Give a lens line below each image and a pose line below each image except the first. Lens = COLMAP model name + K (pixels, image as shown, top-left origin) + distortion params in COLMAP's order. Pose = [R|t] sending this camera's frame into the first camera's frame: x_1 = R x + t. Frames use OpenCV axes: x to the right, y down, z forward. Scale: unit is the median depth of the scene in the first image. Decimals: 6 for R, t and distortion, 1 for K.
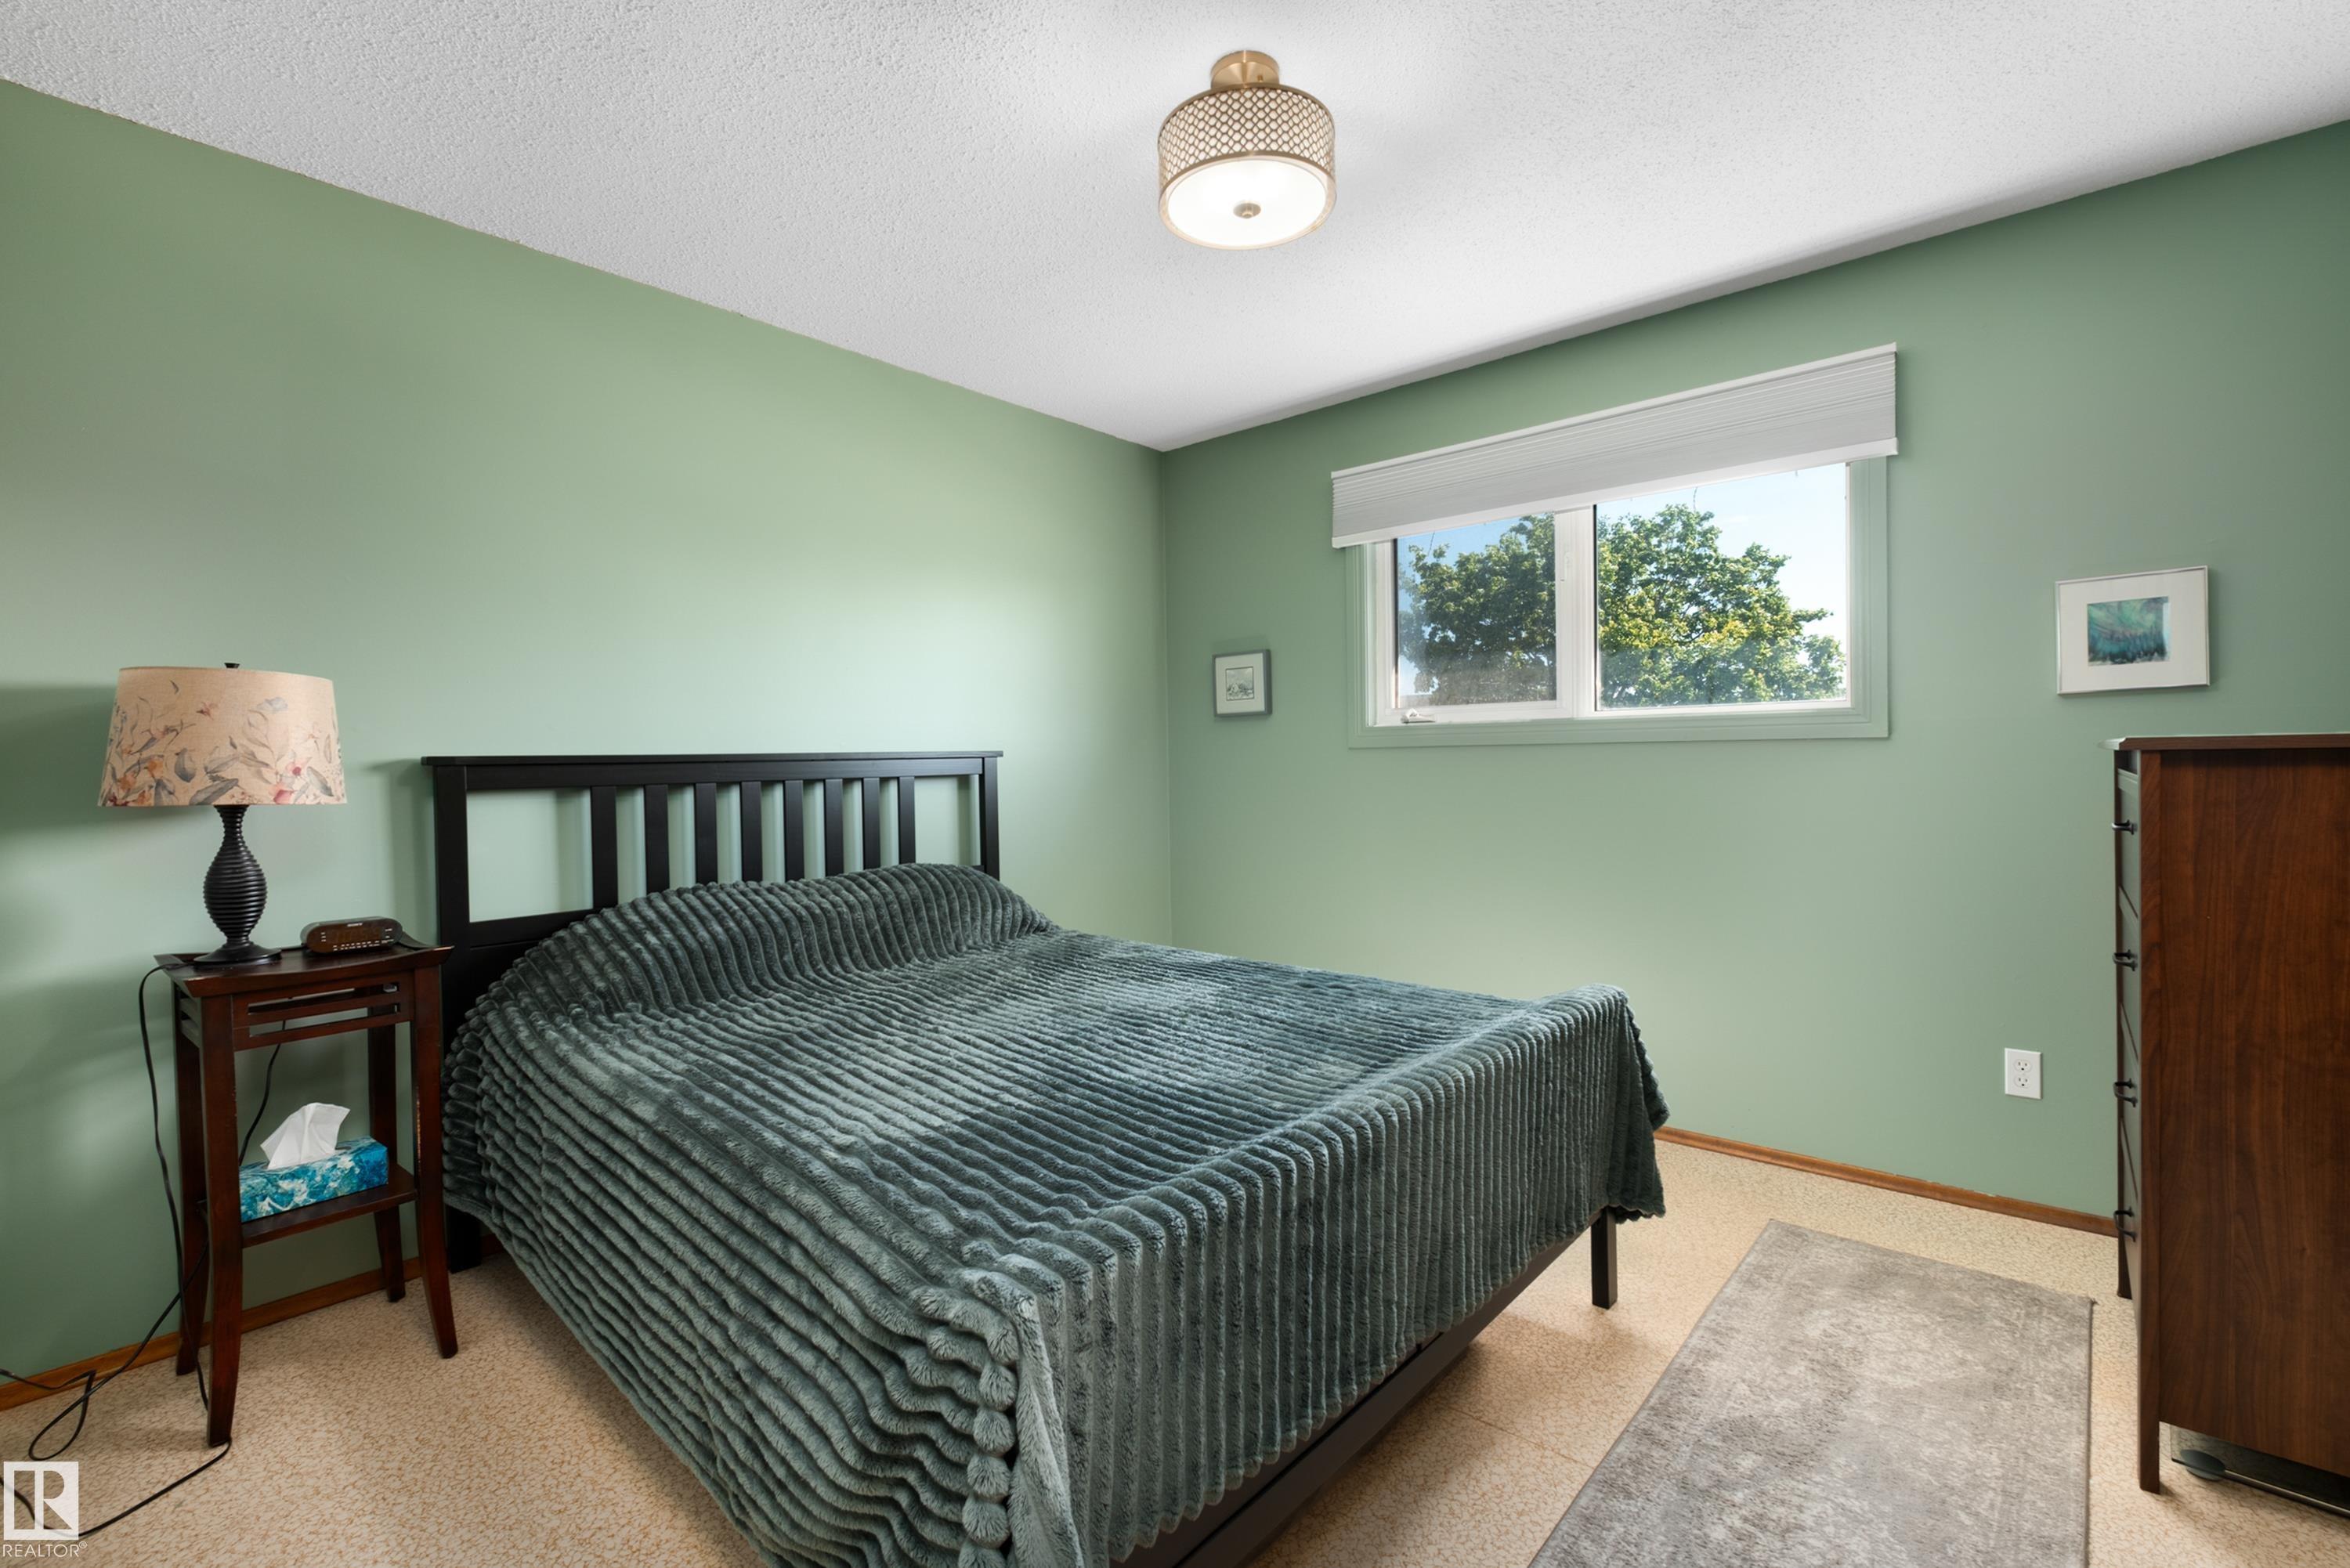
lens RADIAL K [[1023.4, 0, 1179.3], [0, 1023.4, 781.0], [0, 0, 1]] dist [-0.000357, -0.000159]
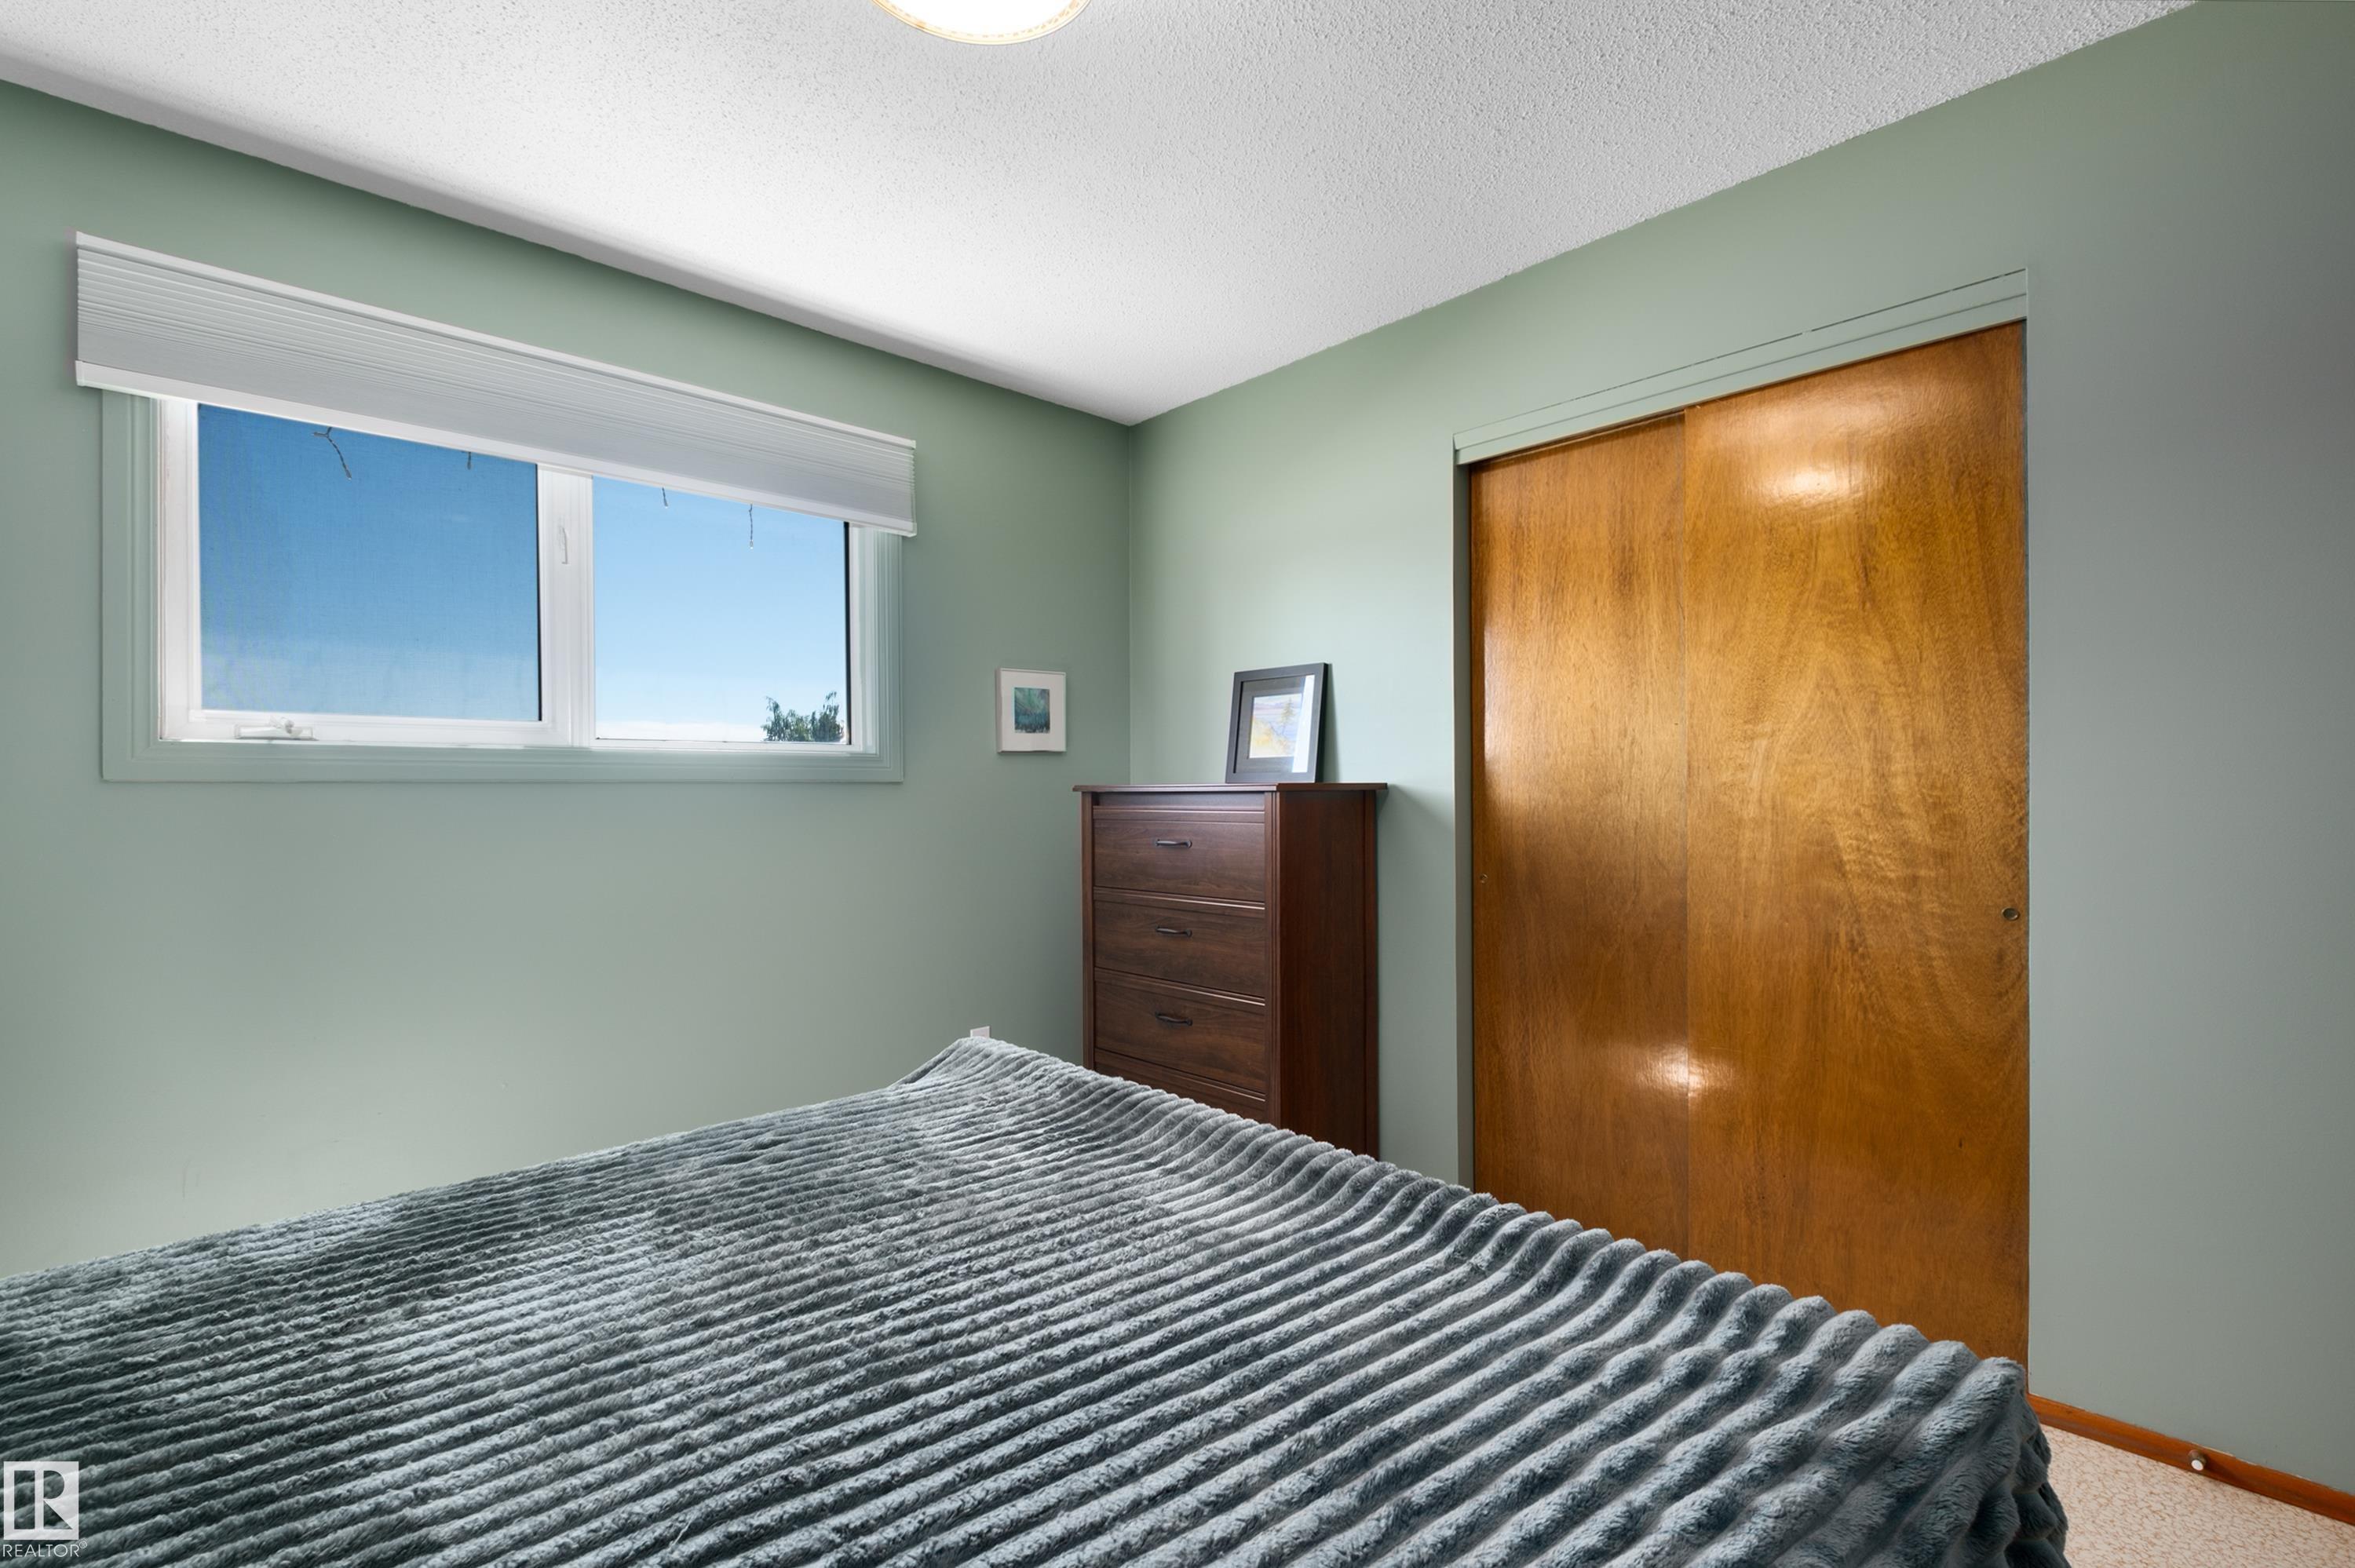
lens RADIAL K [[1025.5, 0, 1181.2], [0, 1025.5, 797.6], [0, 0, 1]] dist [-0.000357, -0.000159]
pose [[0.106047, 0.007355, 0.994334, -0.531003], [0.028045, 0.999553, -0.010385, -0.005605], [-0.993966, 0.028988, 0.105793, 0.752081]]
